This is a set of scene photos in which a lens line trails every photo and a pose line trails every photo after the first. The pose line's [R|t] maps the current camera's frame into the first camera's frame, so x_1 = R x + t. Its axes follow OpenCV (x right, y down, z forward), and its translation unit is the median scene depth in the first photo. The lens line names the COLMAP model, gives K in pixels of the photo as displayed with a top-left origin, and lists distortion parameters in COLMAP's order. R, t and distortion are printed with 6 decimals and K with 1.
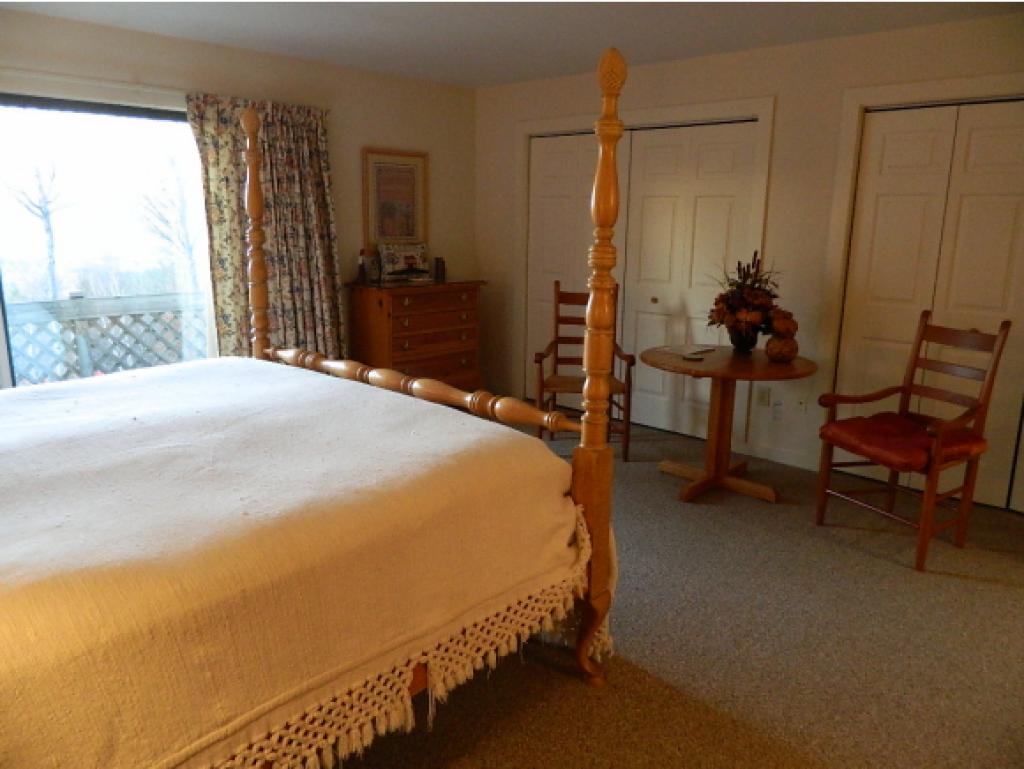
lens RADIAL K [[755.6, 0, 520.0], [0, 755.6, 382.2], [0, 0, 1]] dist [-0.009543, -0.004514]
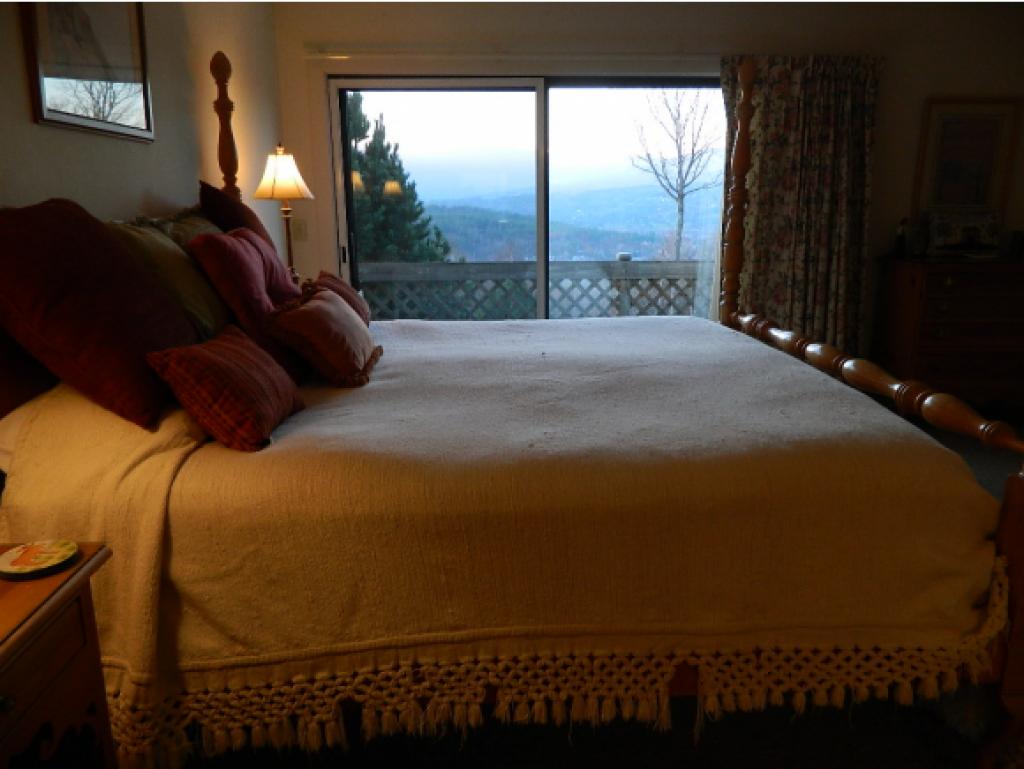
lens RADIAL K [[755.6, 0, 517.4], [0, 755.6, 385.7], [0, 0, 1]] dist [-0.009543, -0.004514]
pose [[0.707556, 0.154422, -0.689579, 0.196915], [-0.137837, 0.987247, 0.079650, 0.011209], [0.693084, 0.038693, 0.719818, 0.162687]]
